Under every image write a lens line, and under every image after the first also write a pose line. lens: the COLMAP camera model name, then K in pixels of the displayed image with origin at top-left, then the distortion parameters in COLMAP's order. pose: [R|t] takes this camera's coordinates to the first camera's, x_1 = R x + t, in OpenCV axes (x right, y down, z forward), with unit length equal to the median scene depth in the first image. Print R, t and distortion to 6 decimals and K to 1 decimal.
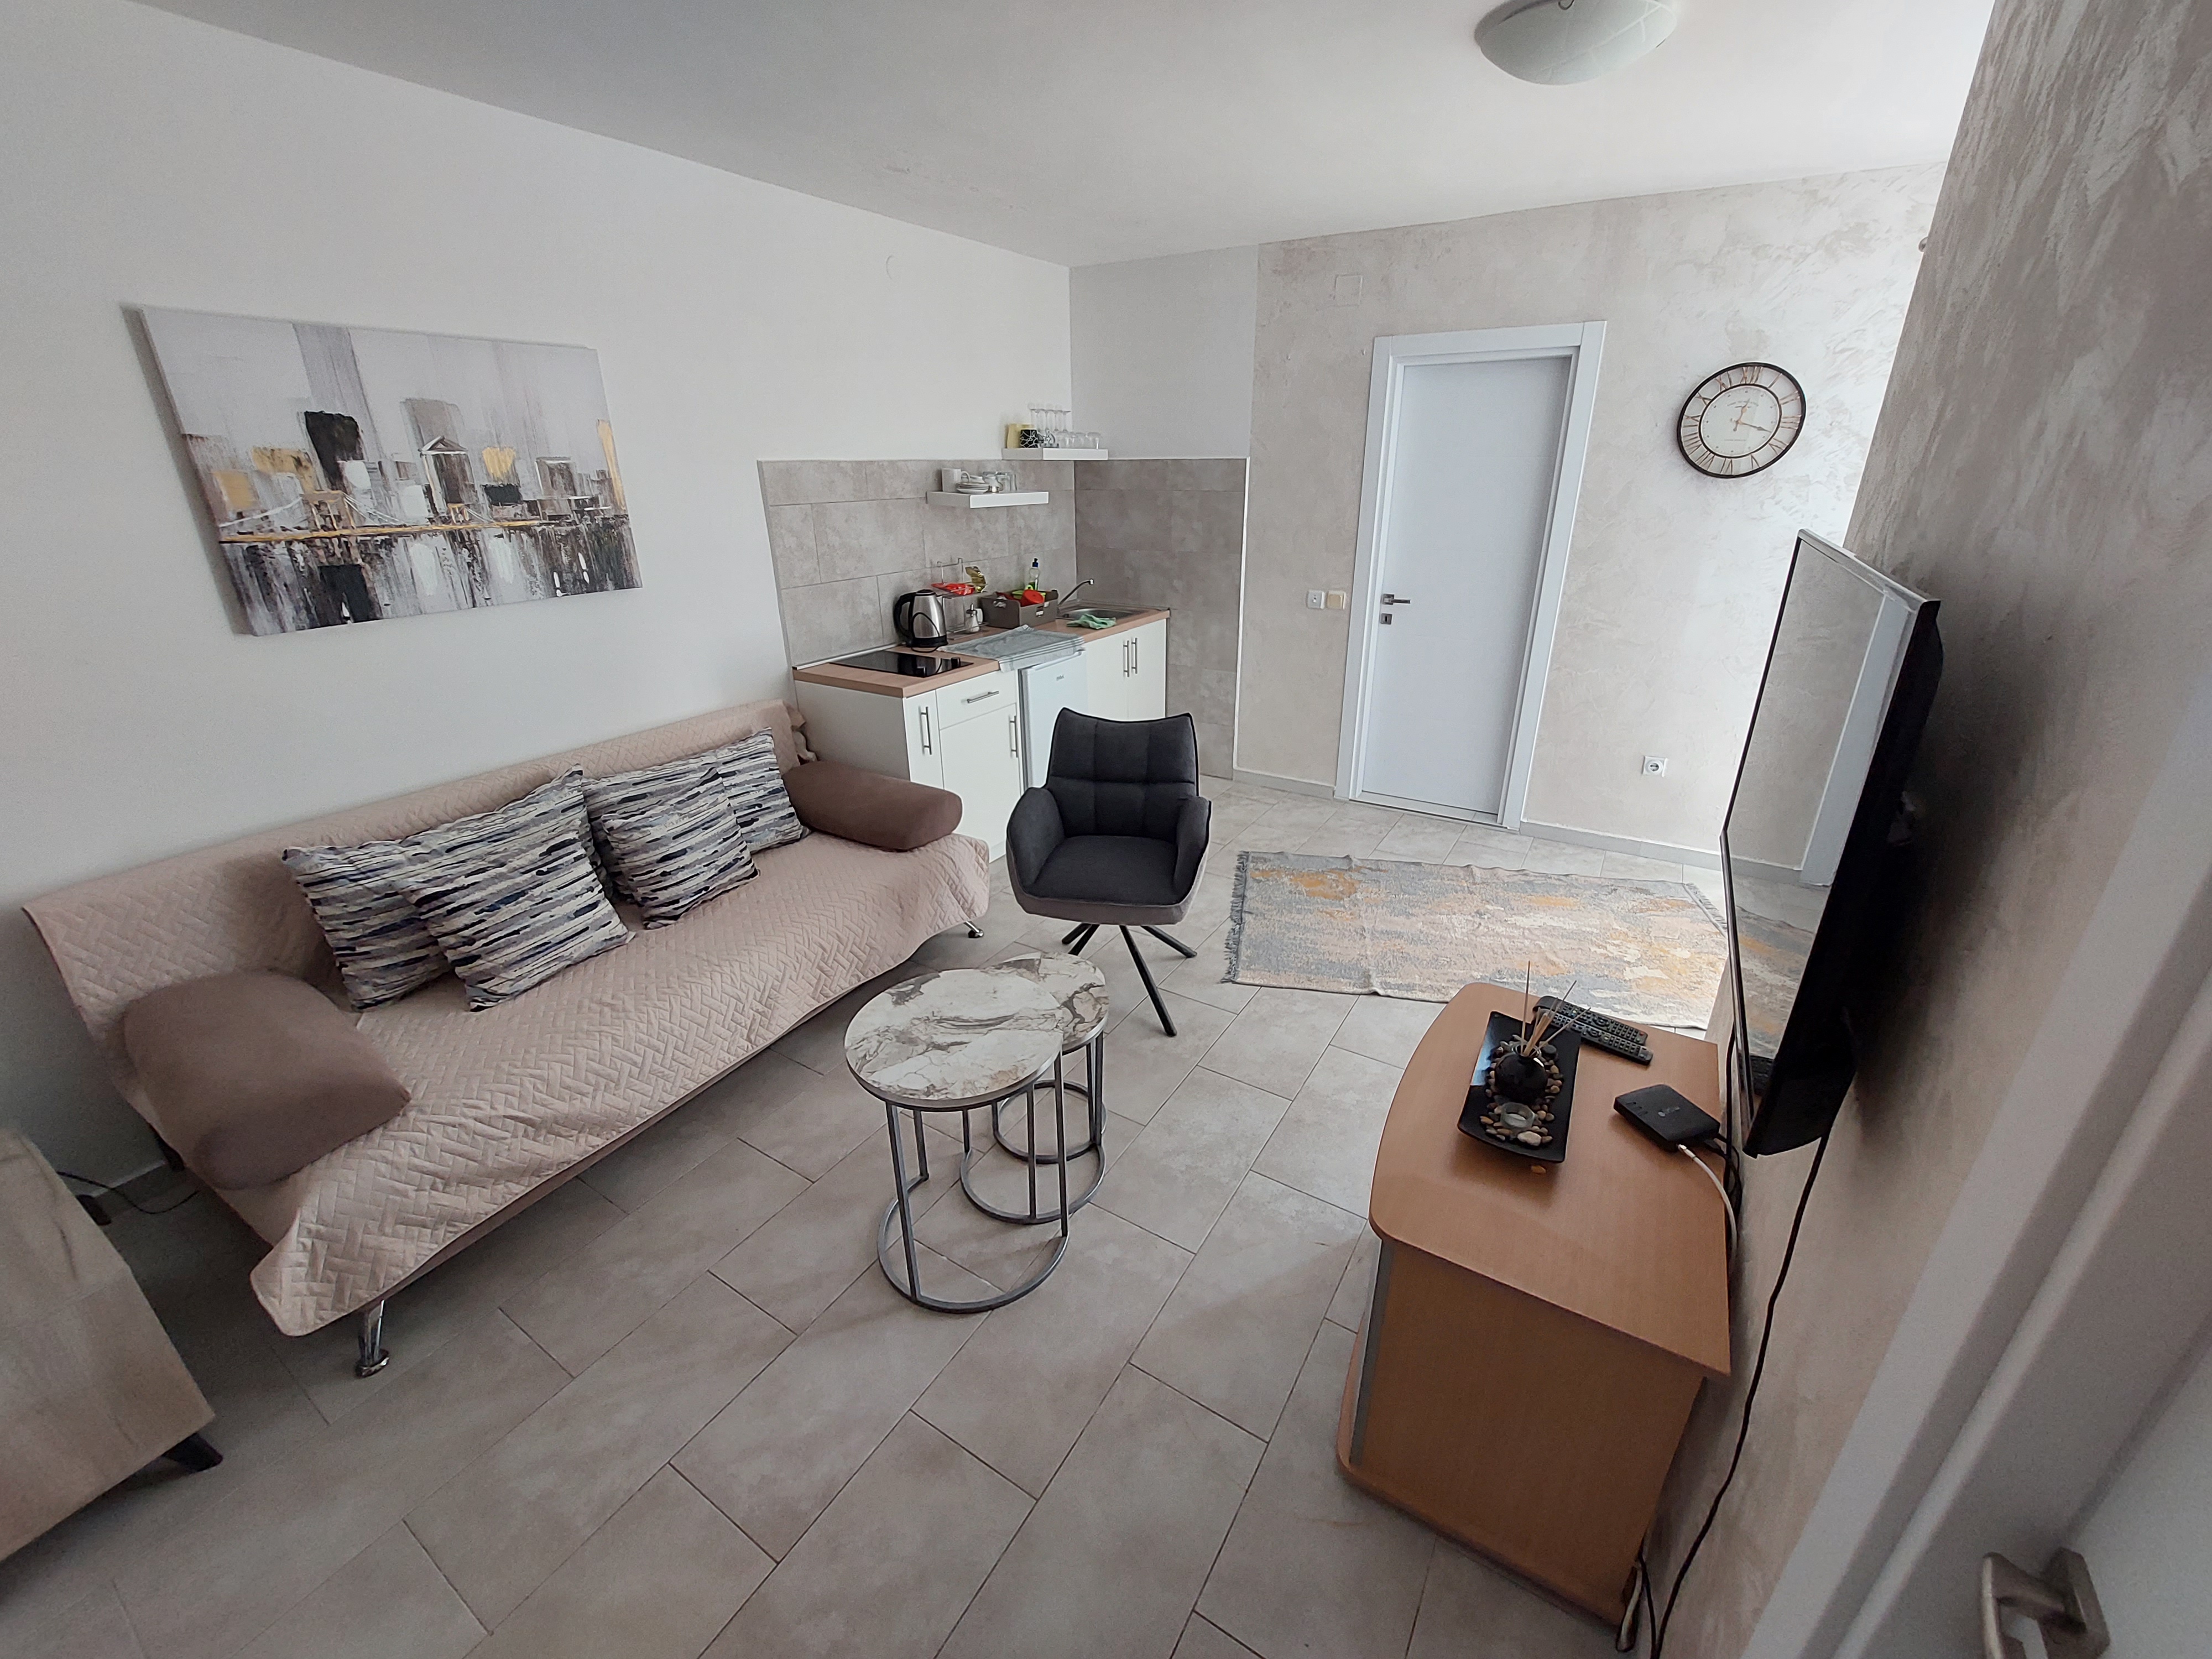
lens RADIAL K [[878.7, 0, 1104.5], [0, 878.7, 809.5], [0, 0, 1]] dist [-0.017415, 0.000767]
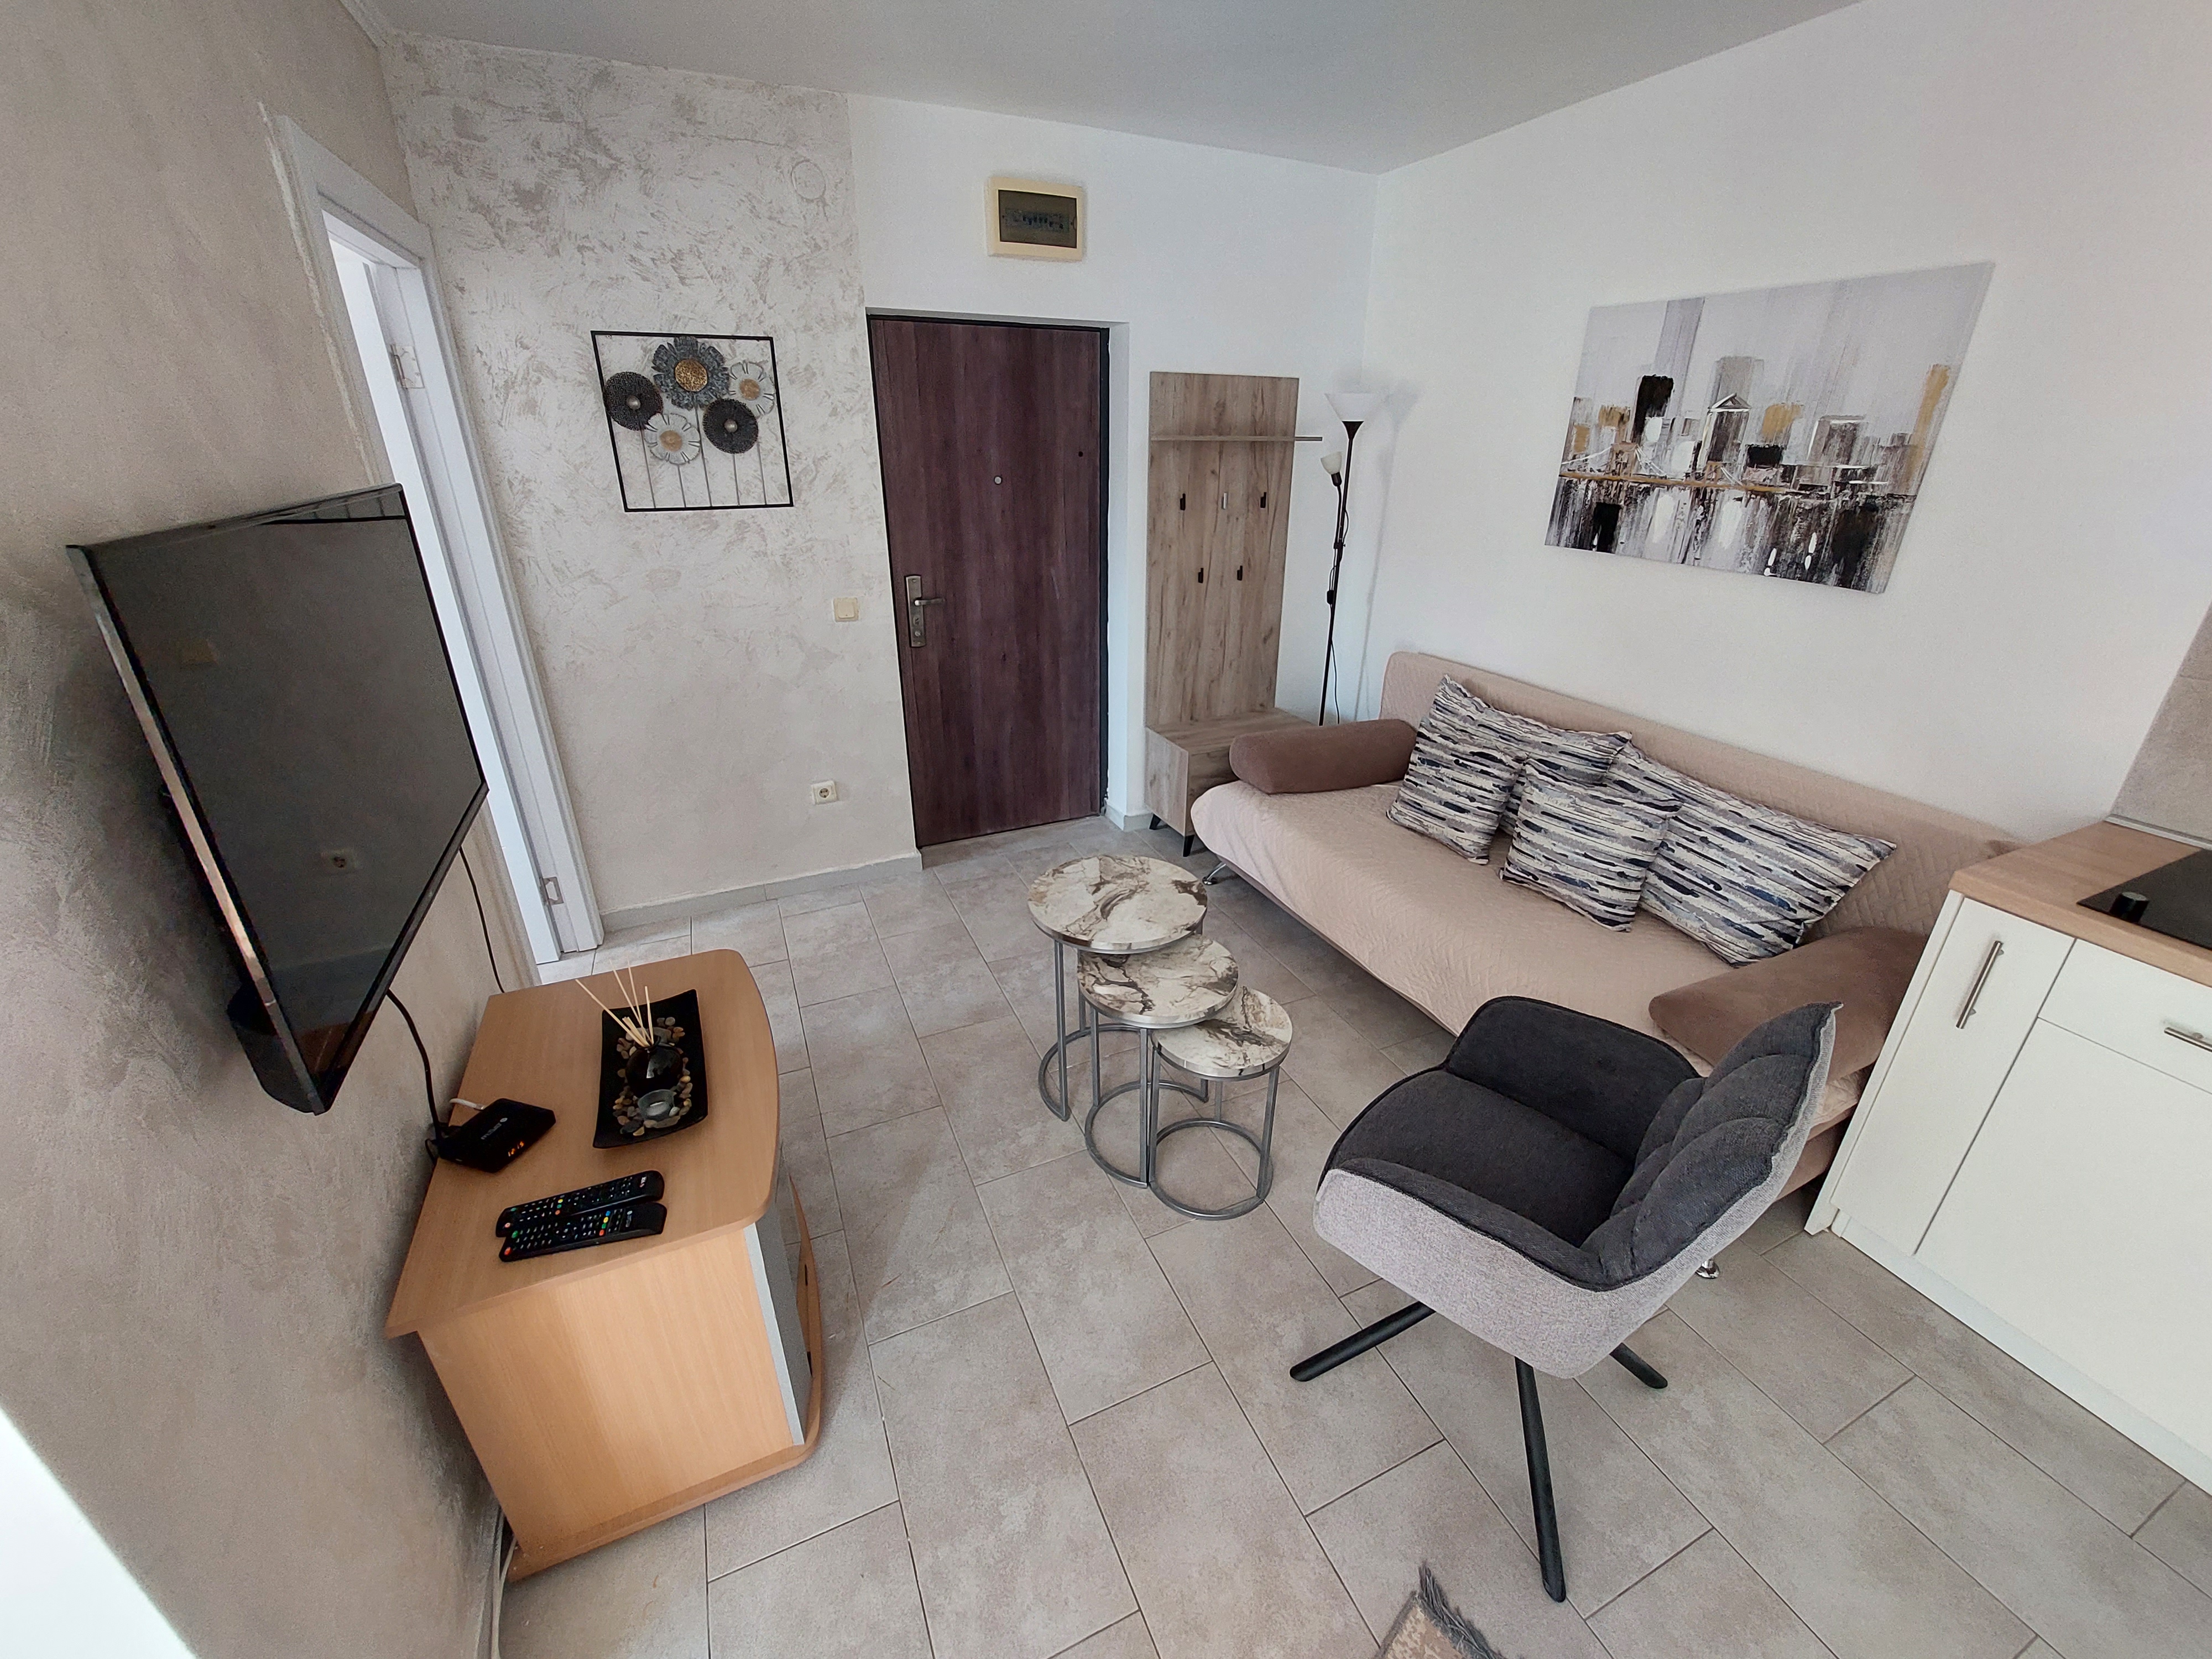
lens RADIAL K [[878.7, 0, 1115.1], [0, 878.7, 806.4], [0, 0, 1]] dist [-0.017415, 0.000767]
pose [[-0.550113, 0.332492, -0.766045, 0.438891], [-0.310594, 0.770050, 0.557275, -0.315813], [0.775182, 0.544493, -0.320345, 0.811075]]
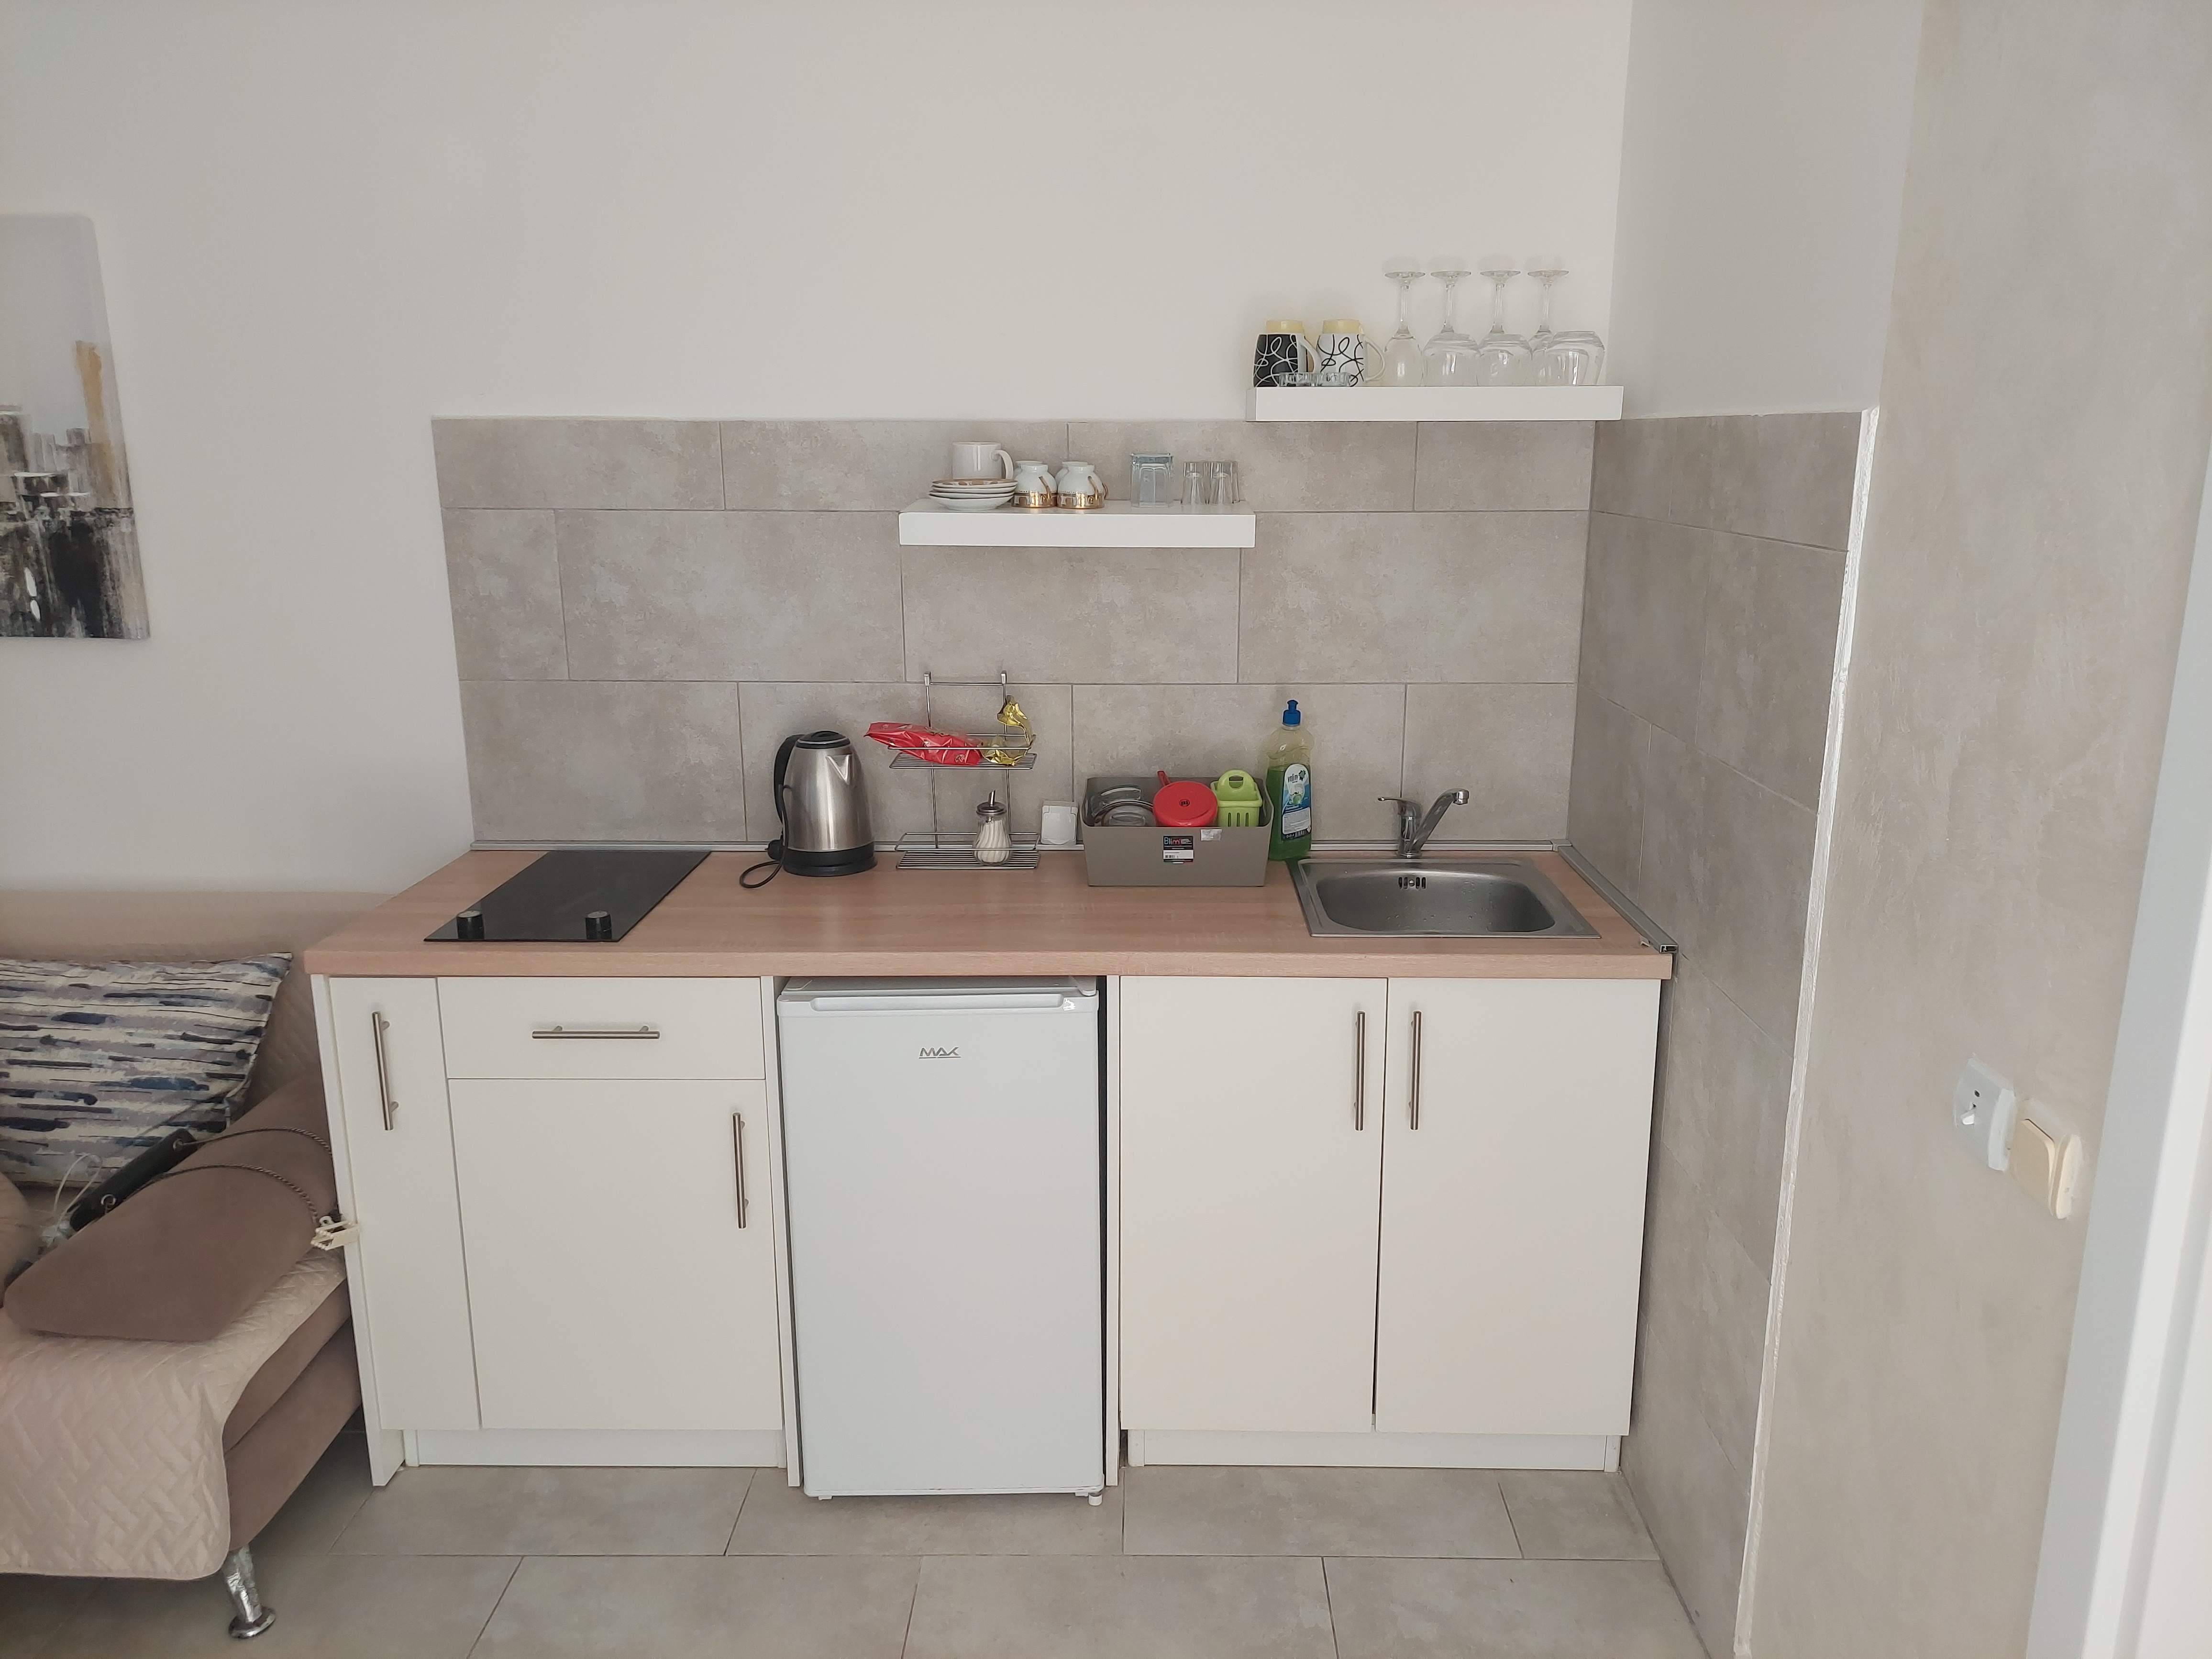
lens RADIAL K [[1582.0, 0, 1120.3], [0, 1582.0, 823.3], [0, 0, 1]] dist [0.061560, -0.056355]
pose [[0.524923, 0.209195, -0.825042, 0.607222], [-0.317161, 0.947591, 0.038478, -0.366713], [0.789851, 0.241473, 0.563760, 0.922011]]
